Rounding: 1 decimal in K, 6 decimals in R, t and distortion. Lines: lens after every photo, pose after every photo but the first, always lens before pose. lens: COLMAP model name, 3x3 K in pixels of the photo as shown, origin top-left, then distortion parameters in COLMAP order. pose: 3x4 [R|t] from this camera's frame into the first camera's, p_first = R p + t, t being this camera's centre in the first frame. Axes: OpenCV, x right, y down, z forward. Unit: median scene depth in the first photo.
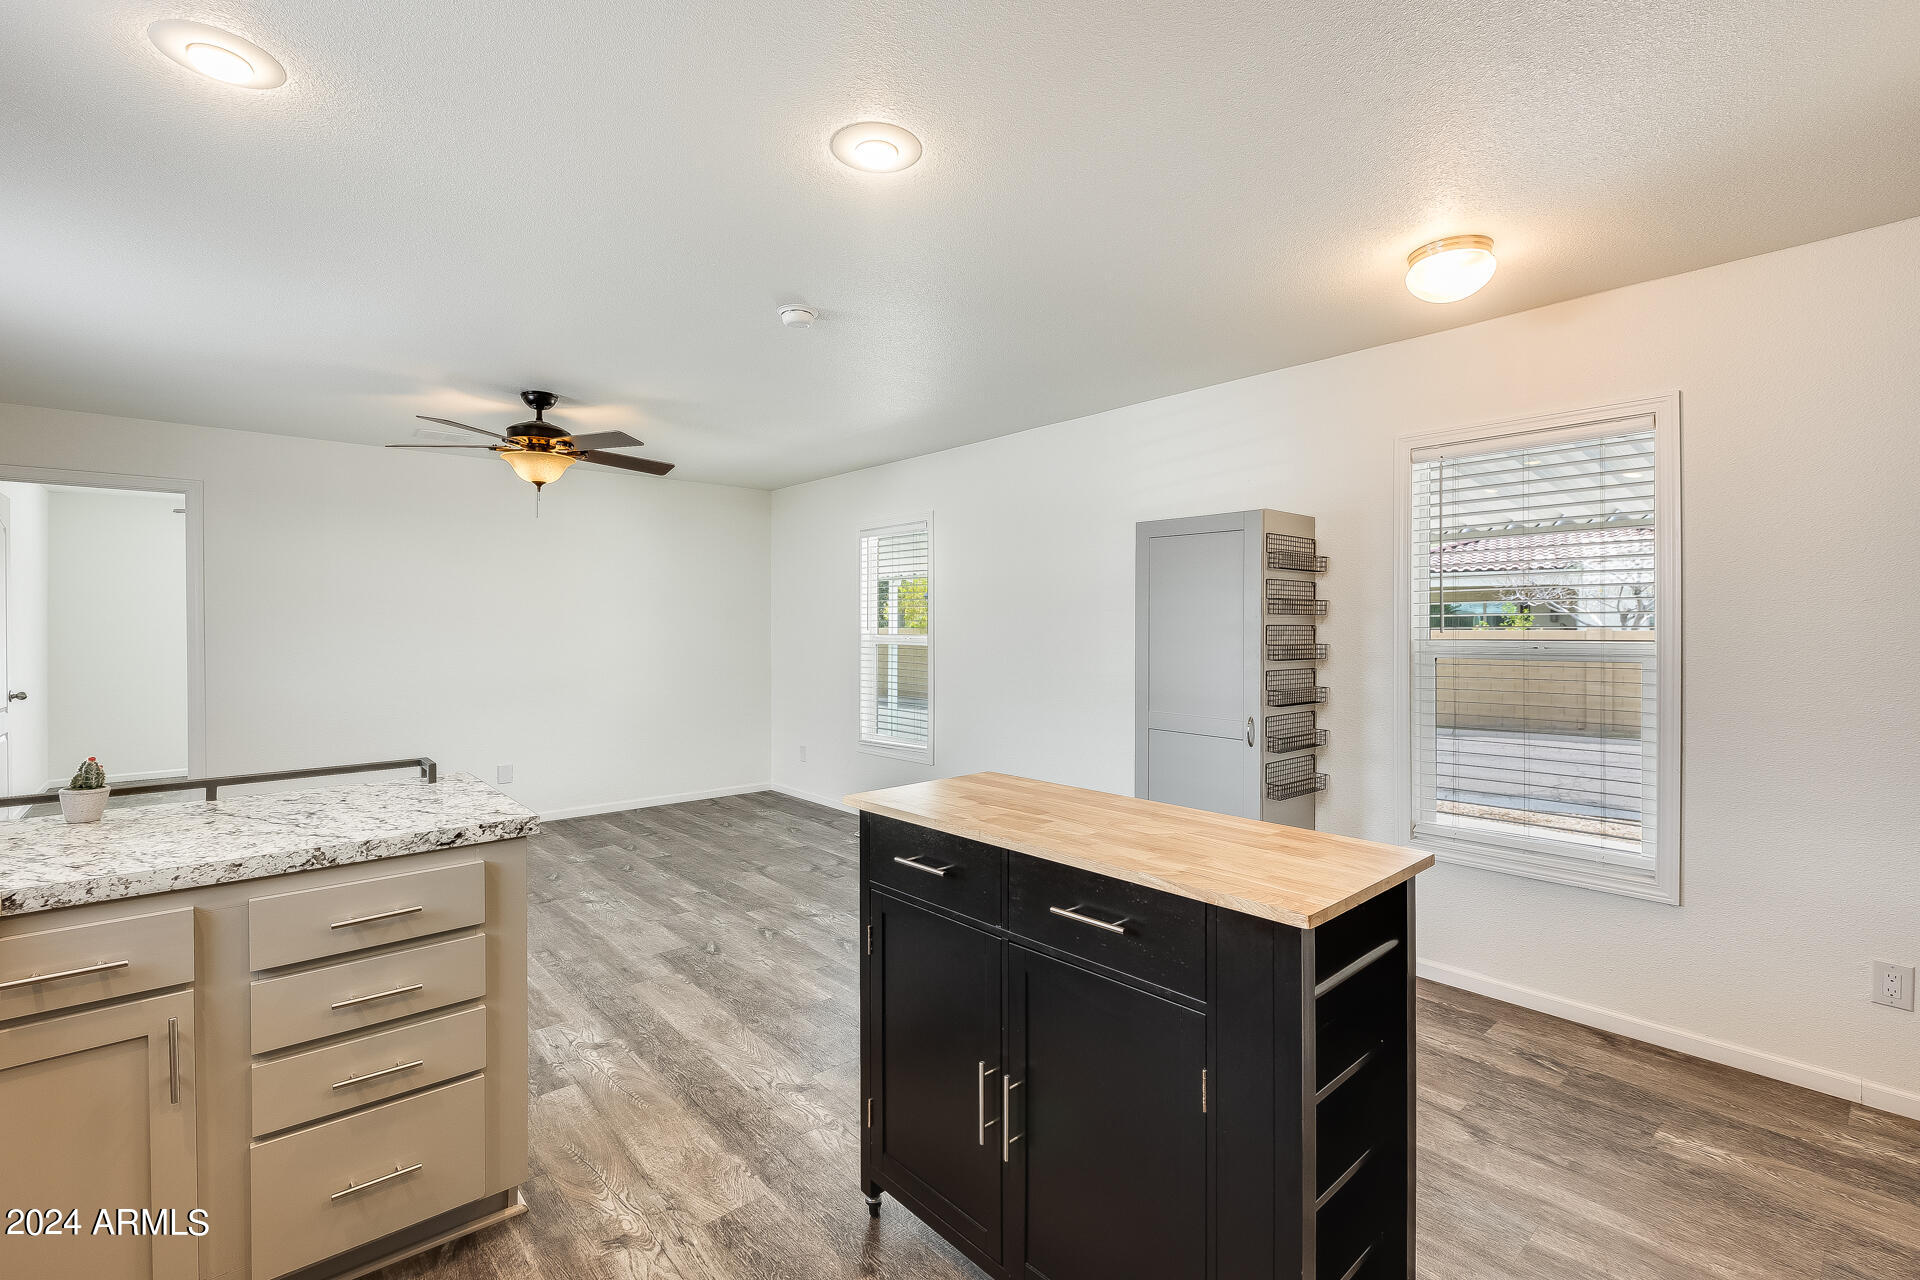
lens RADIAL K [[886.1, 0, 959.3], [0, 886.1, 635.0], [0, 0, 1]] dist [0.001868, -0.000012]
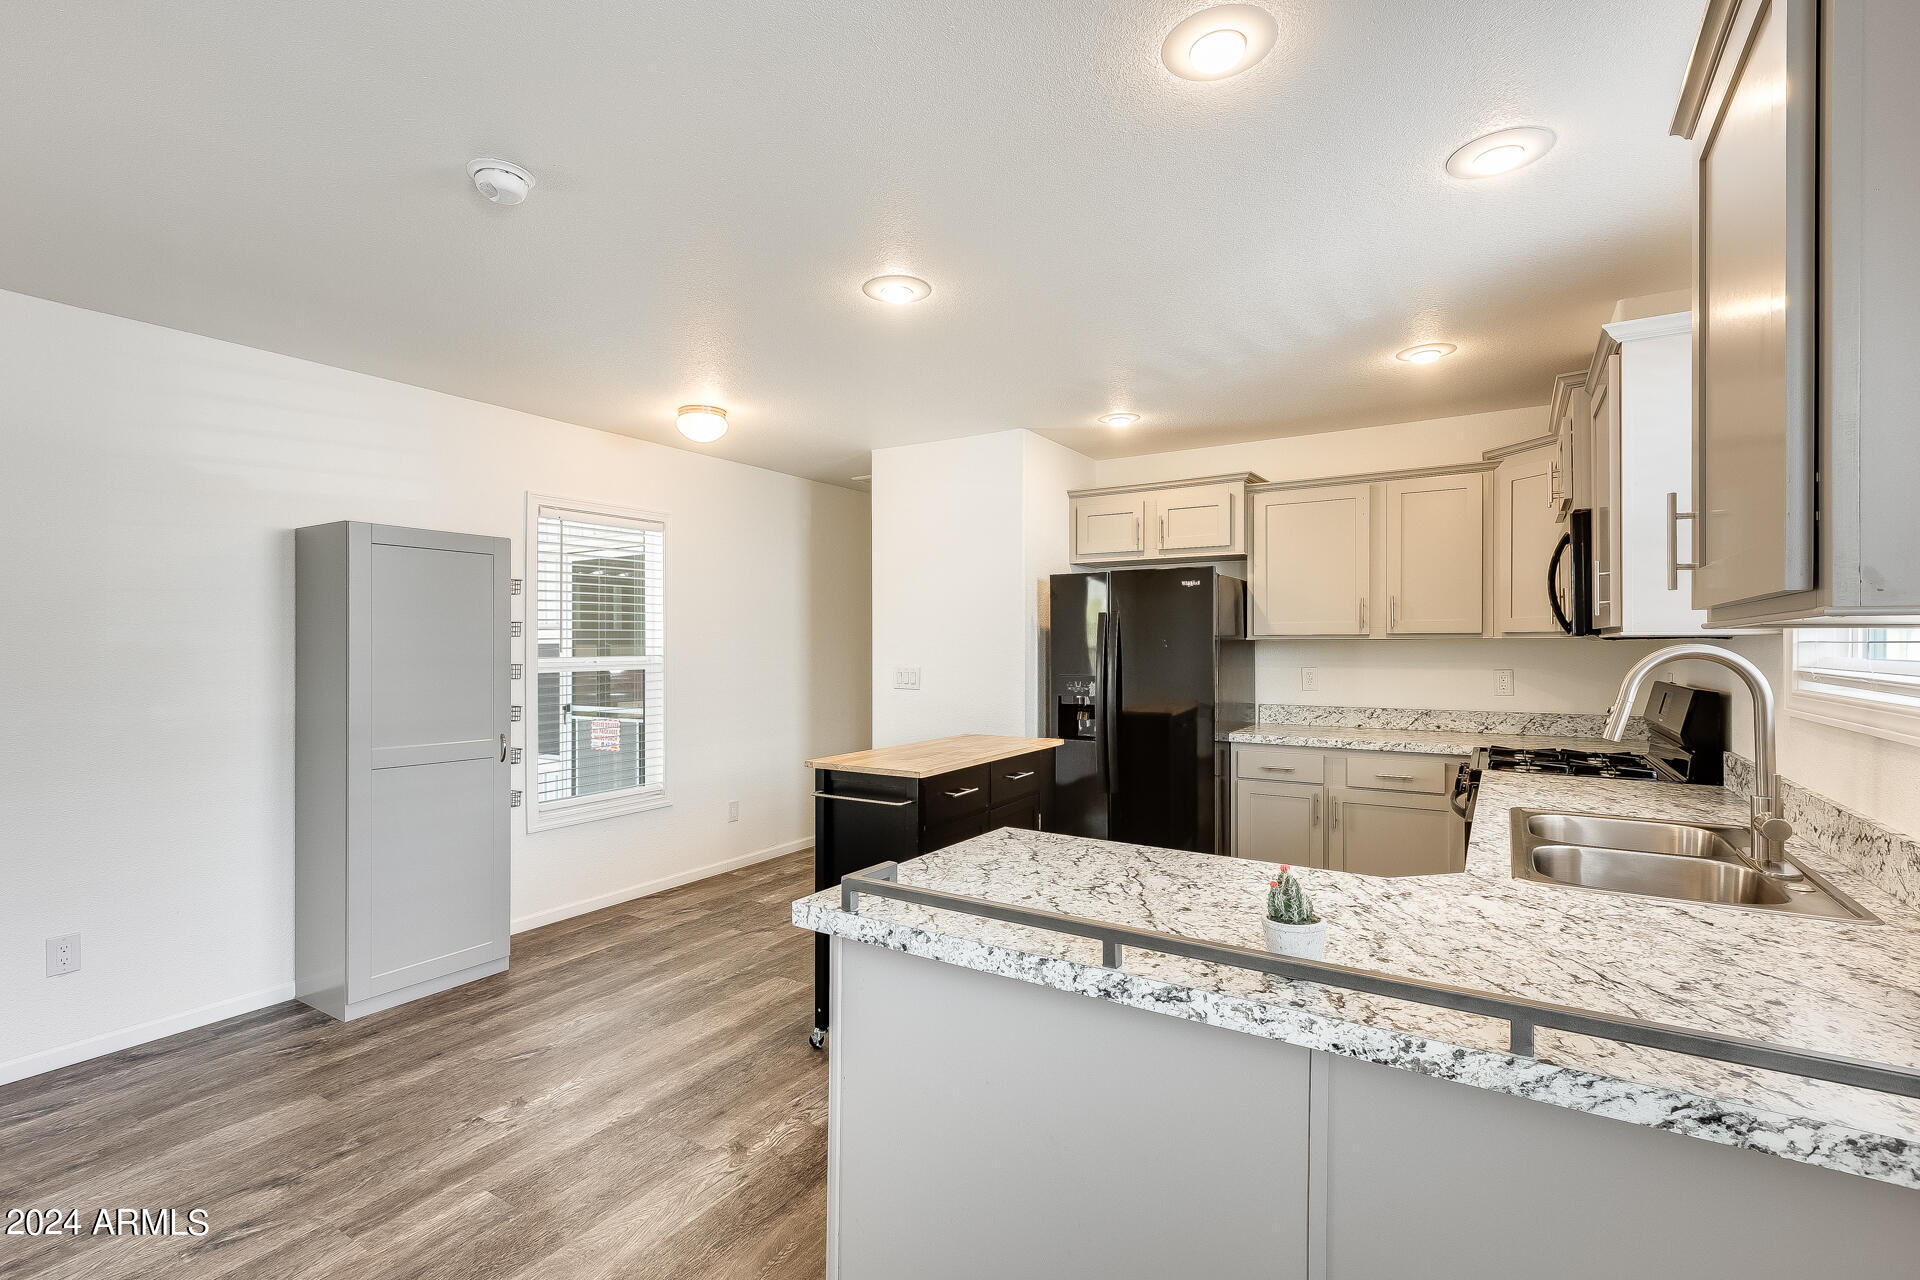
lens RADIAL K [[886.1, 0, 955.1], [0, 886.1, 644.6], [0, 0, 1]] dist [0.001868, -0.000012]
pose [[-0.310045, 0.005714, 0.950705, -1.096360], [0.013738, 0.999904, -0.001530, -0.010653], [-0.950623, 0.012586, -0.310094, 1.034288]]
